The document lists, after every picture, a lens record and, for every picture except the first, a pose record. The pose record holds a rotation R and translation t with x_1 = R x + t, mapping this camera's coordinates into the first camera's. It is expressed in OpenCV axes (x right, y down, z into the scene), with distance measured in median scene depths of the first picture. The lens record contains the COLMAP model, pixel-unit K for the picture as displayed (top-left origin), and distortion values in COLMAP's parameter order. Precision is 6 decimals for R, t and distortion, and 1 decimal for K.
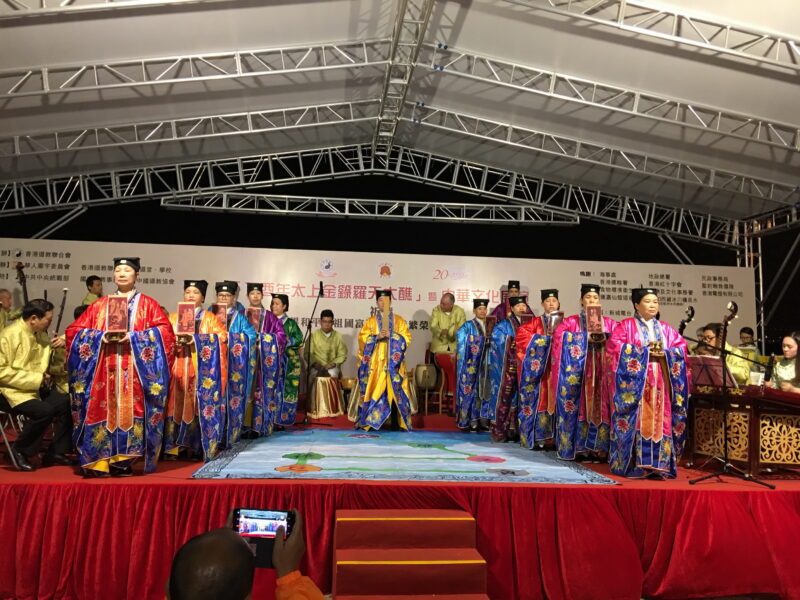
lens RADIAL K [[675.0, 0, 402.3], [0, 675.0, 292.6], [0, 0, 1]] dist [0.076418, -0.130258]
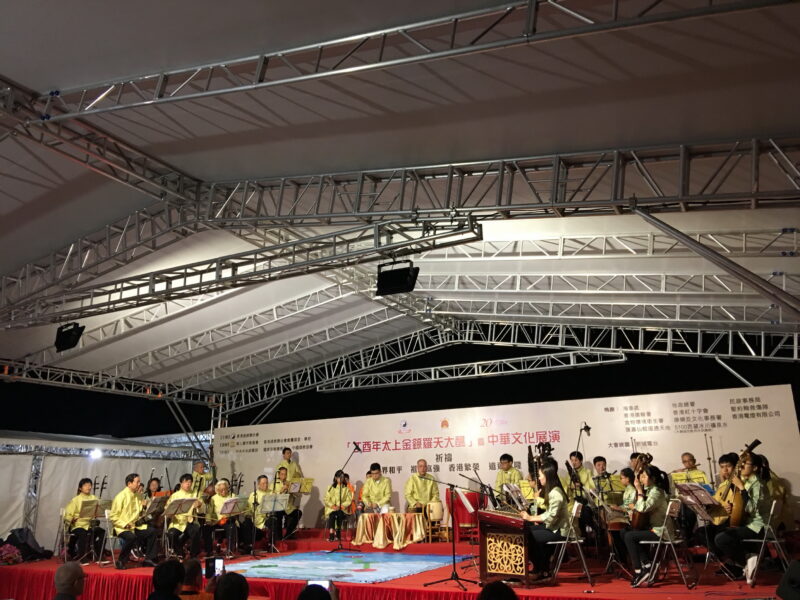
lens RADIAL K [[675.0, 0, 397.0], [0, 675.0, 291.3], [0, 0, 1]] dist [0.076418, -0.130258]
pose [[0.830810, -0.196463, -0.520728, 0.591136], [0.091007, 0.970987, -0.221140, -0.001134], [0.549065, 0.136335, 0.824585, -0.127710]]
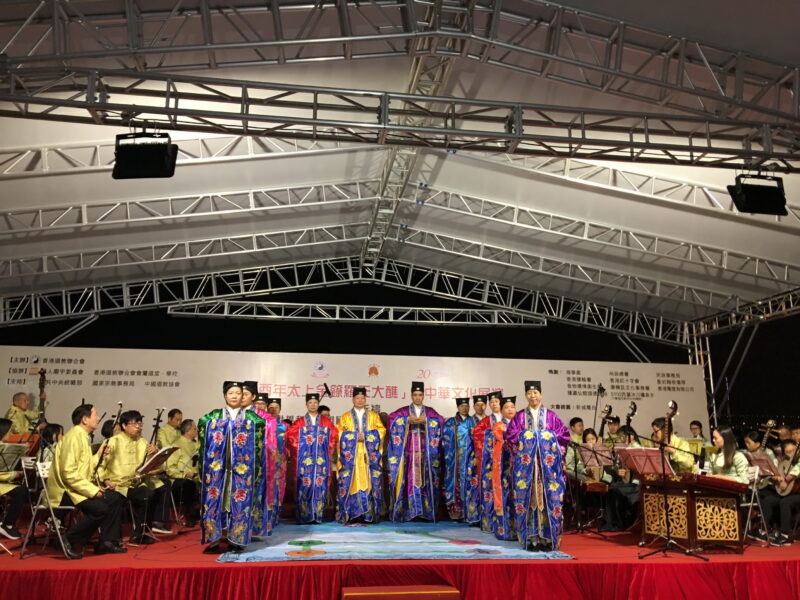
lens RADIAL K [[675.0, 0, 408.4], [0, 675.0, 292.7], [0, 0, 1]] dist [0.076418, -0.130258]
pose [[0.999127, -0.006183, 0.041320, -0.012479], [0.011552, 0.991316, -0.130990, -0.013511], [-0.040152, 0.131353, 0.990522, -0.106648]]
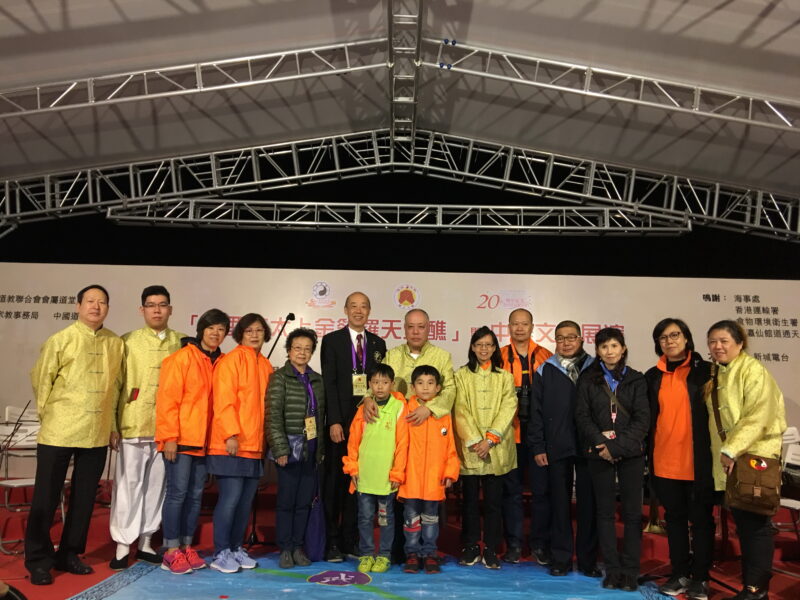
lens RADIAL K [[675.0, 0, 395.0], [0, 675.0, 287.4], [0, 0, 1]] dist [0.076418, -0.130258]
pose [[0.994780, -0.019762, -0.100110, 0.030867], [0.009068, 0.994307, -0.106170, 0.029369], [0.101638, 0.104708, 0.989296, 0.310960]]
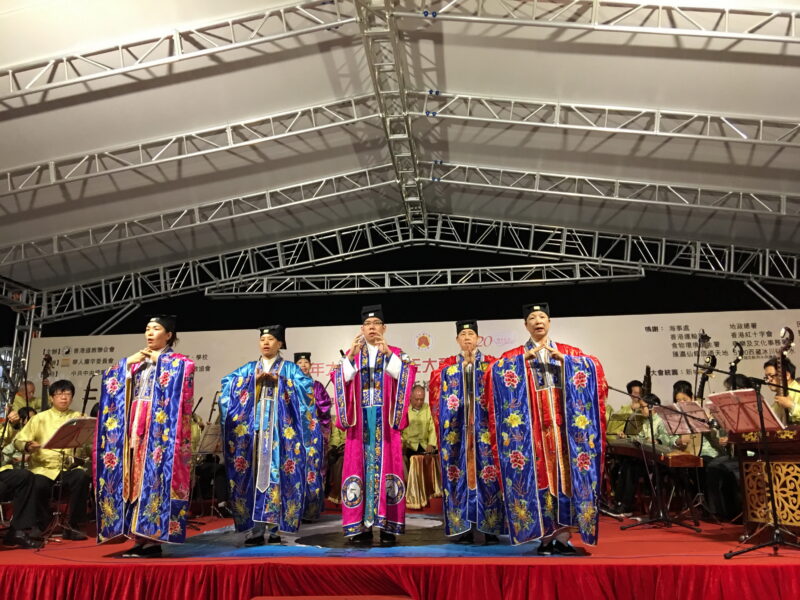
lens RADIAL K [[675.0, 0, 397.8], [0, 675.0, 289.7], [0, 0, 1]] dist [0.076418, -0.130258]
pose [[0.979396, -0.088870, -0.181343, 0.111597], [0.060140, 0.985575, -0.158194, 0.041041], [0.192786, 0.144028, 0.970613, 0.076303]]
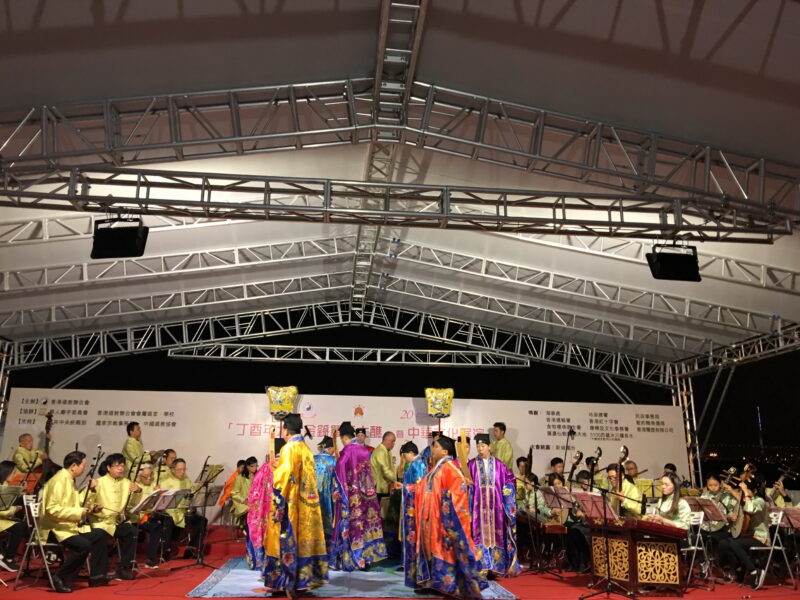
lens RADIAL K [[675.0, 0, 394.7], [0, 675.0, 290.1], [0, 0, 1]] dist [0.076418, -0.130258]
pose [[0.999907, -0.010253, -0.009011, 0.047144], [0.008505, 0.984324, -0.176165, -0.031439], [0.010676, 0.176072, 0.984319, -0.167791]]
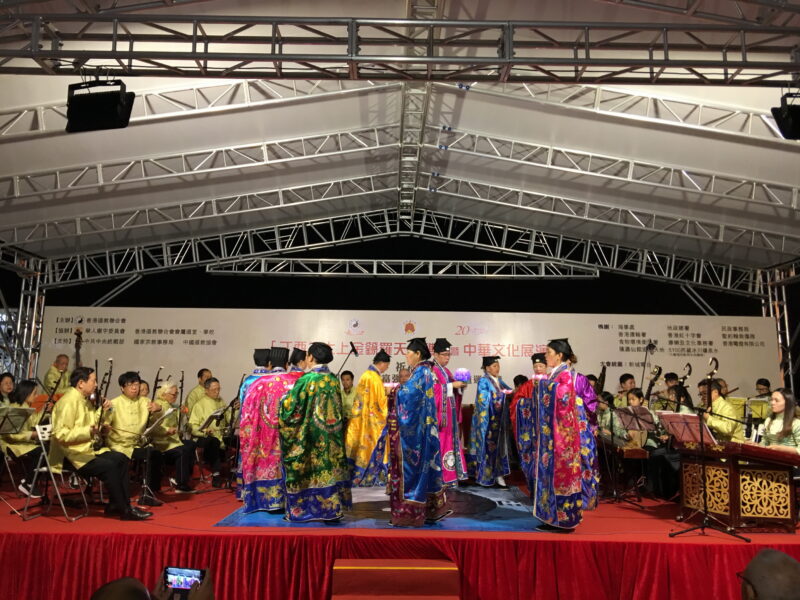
lens RADIAL K [[675.0, 0, 397.1], [0, 675.0, 289.1], [0, 0, 1]] dist [0.076418, -0.130258]
pose [[0.995656, -0.025466, -0.089563, 0.050137], [0.019278, 0.997411, -0.069281, -0.018986], [0.091095, 0.067253, 0.993569, -0.058630]]
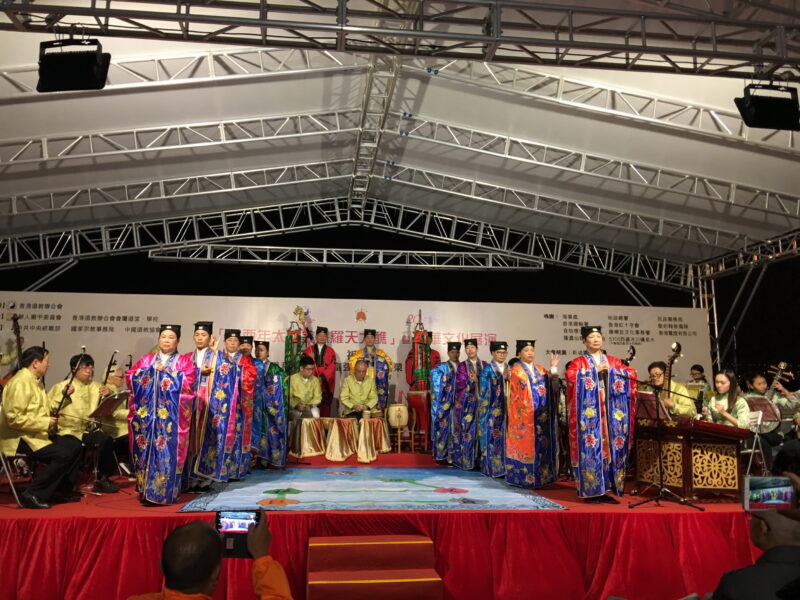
lens RADIAL K [[675.0, 0, 399.5], [0, 675.0, 290.5], [0, 0, 1]] dist [0.076418, -0.130258]
pose [[0.999727, -0.013911, 0.018769, 0.015137], [0.015077, 0.997868, -0.063506, -0.004069], [-0.017846, 0.063772, 0.997805, -0.060300]]
